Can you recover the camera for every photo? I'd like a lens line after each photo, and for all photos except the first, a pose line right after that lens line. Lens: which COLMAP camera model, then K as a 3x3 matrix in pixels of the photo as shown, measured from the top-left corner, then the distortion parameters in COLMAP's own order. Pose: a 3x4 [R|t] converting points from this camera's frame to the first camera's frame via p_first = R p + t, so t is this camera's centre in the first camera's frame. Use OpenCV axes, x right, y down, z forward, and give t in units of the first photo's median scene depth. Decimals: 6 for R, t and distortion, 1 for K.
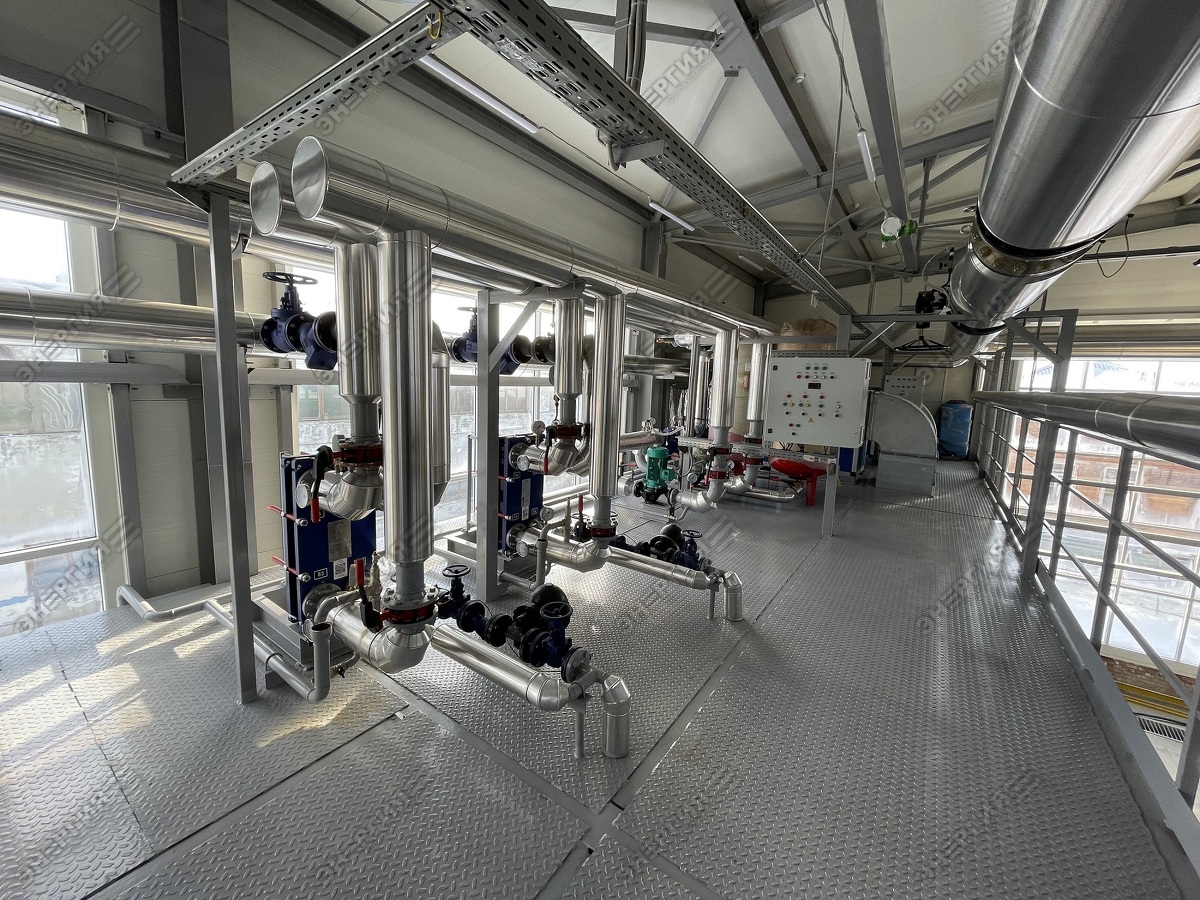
lens RADIAL K [[480.7, 0, 597.8], [0, 480.7, 449.1], [0, 0, 1]] dist [0.002347, 0.000199]
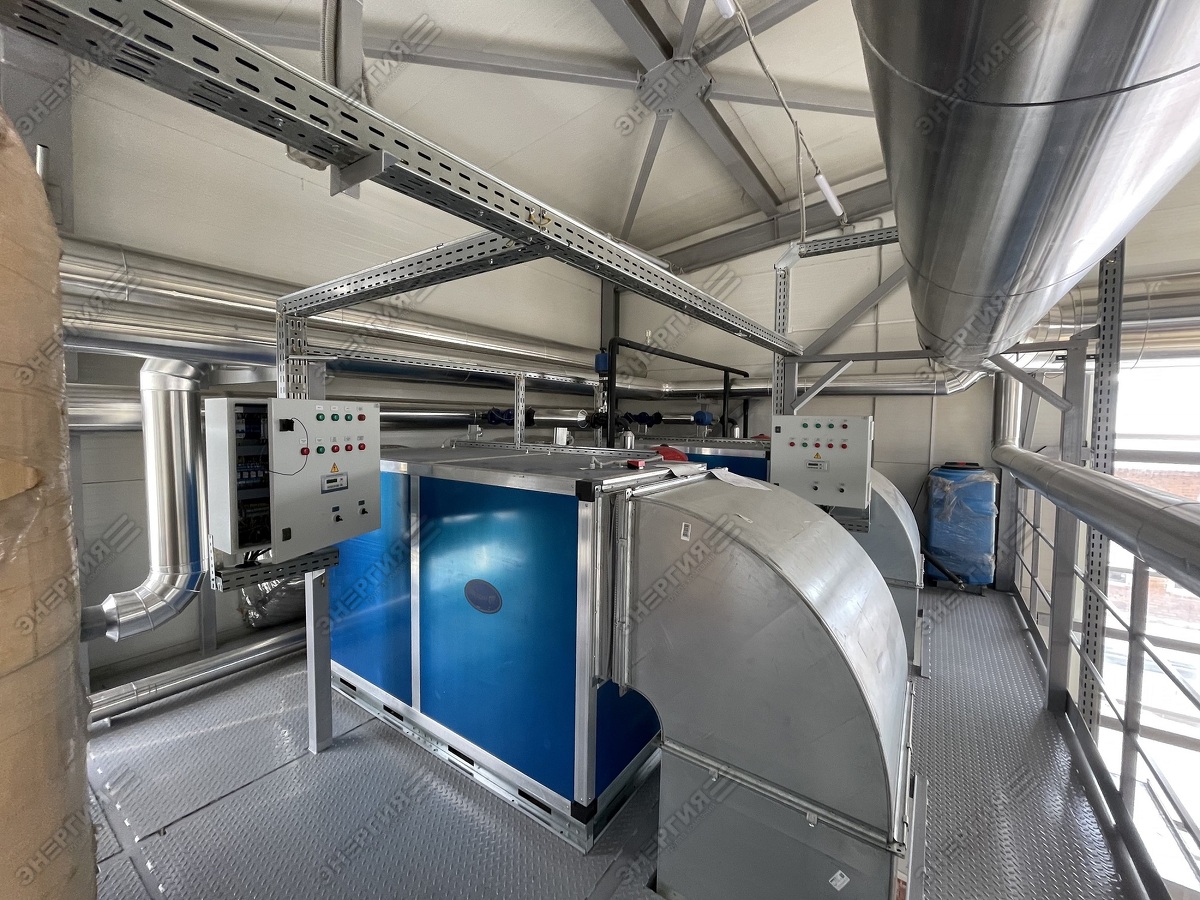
lens RADIAL K [[480.7, 0, 599.2], [0, 480.7, 442.4], [0, 0, 1]] dist [0.002347, 0.000199]
pose [[0.999755, -0.021851, -0.003488, 0.397849], [0.021442, 0.995613, -0.091080, -0.086369], [0.005463, 0.090983, 0.995837, 0.531244]]
